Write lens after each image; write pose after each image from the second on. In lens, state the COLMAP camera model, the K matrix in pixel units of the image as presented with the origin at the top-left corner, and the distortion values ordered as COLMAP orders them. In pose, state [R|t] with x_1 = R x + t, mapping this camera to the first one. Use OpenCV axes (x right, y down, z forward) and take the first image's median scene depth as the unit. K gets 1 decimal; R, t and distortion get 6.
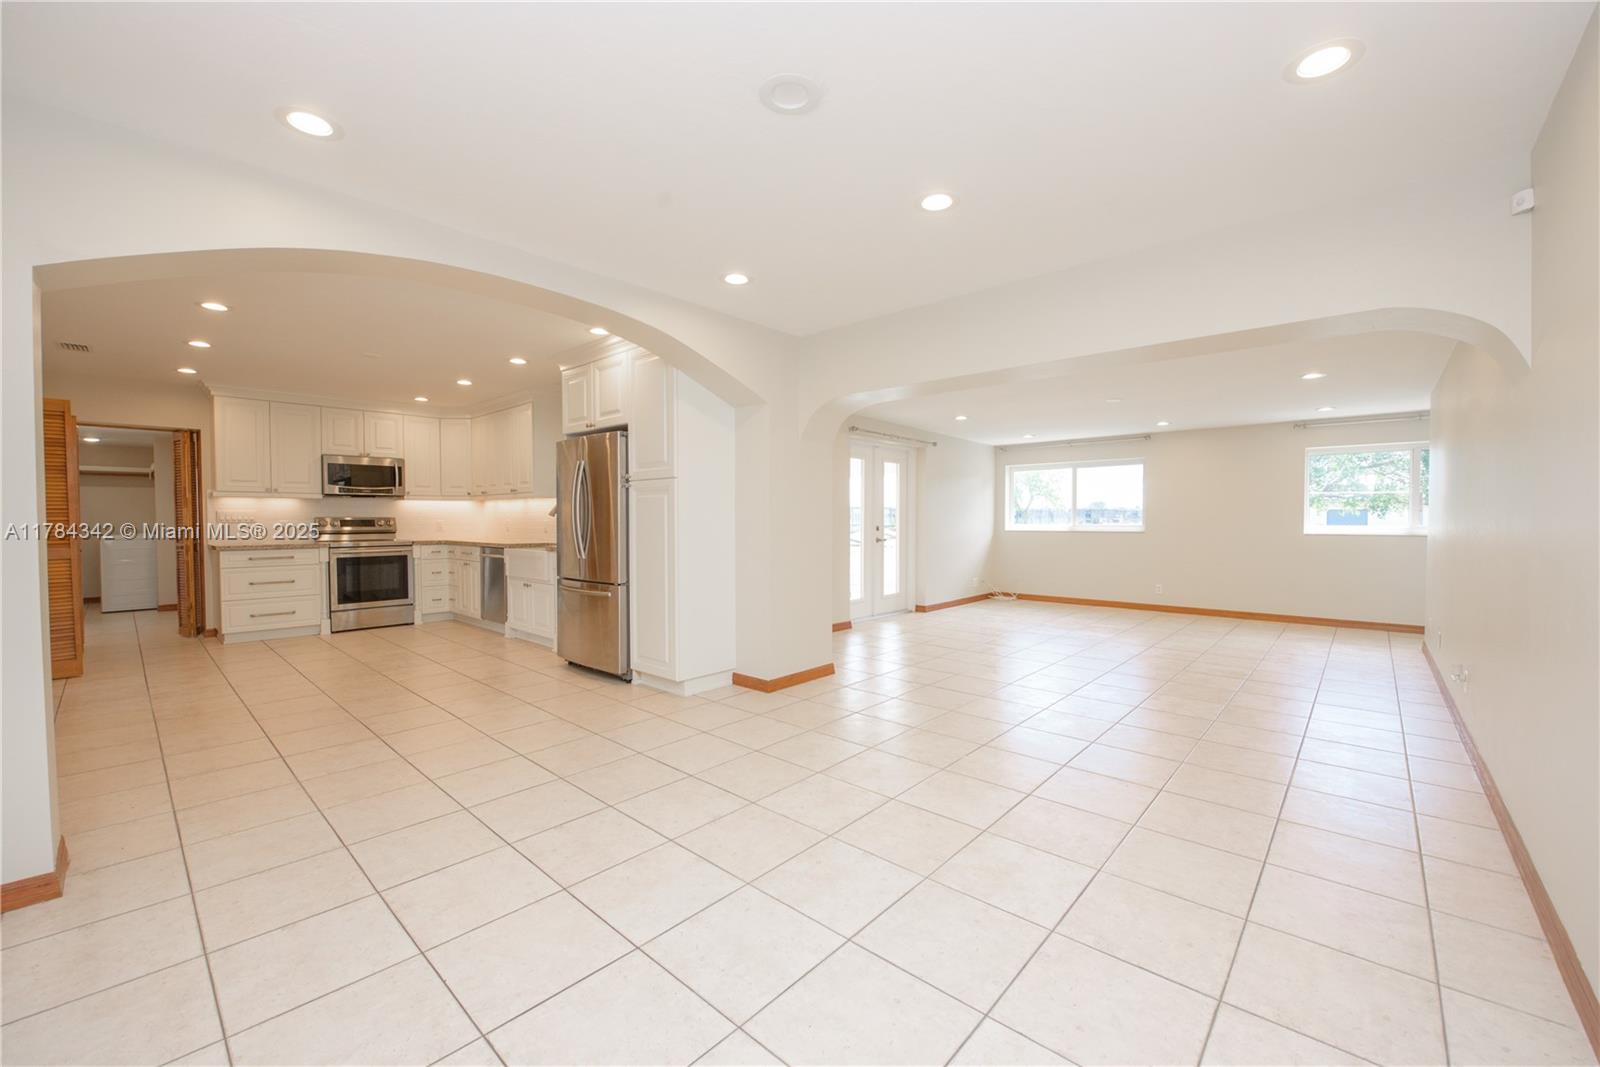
lens RADIAL K [[637.1, 0, 798.3], [0, 637.1, 534.8], [0, 0, 1]] dist [-0.009020, -0.002357]
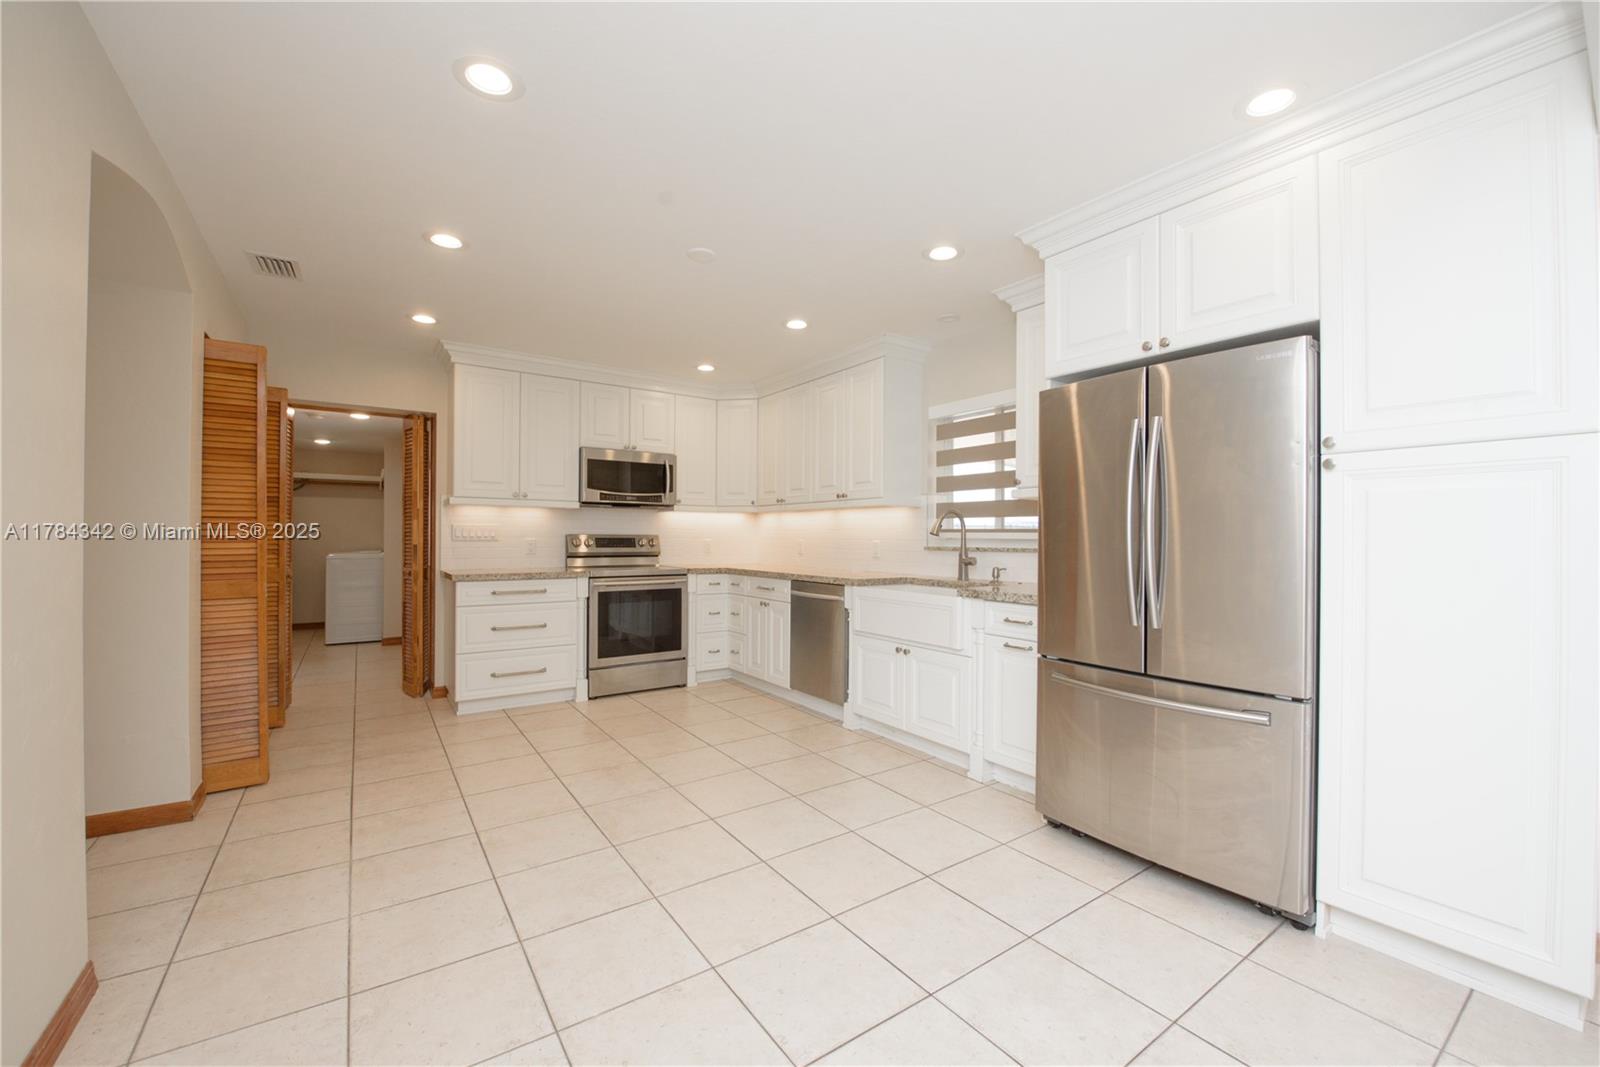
lens RADIAL K [[637.1, 0, 804.2], [0, 637.1, 534.8], [0, 0, 1]] dist [-0.009020, -0.002357]
pose [[0.976585, 0.007752, -0.214994, -0.329032], [-0.014251, 0.999487, -0.028694, -0.009310], [0.214662, 0.031086, 0.976194, 0.333303]]
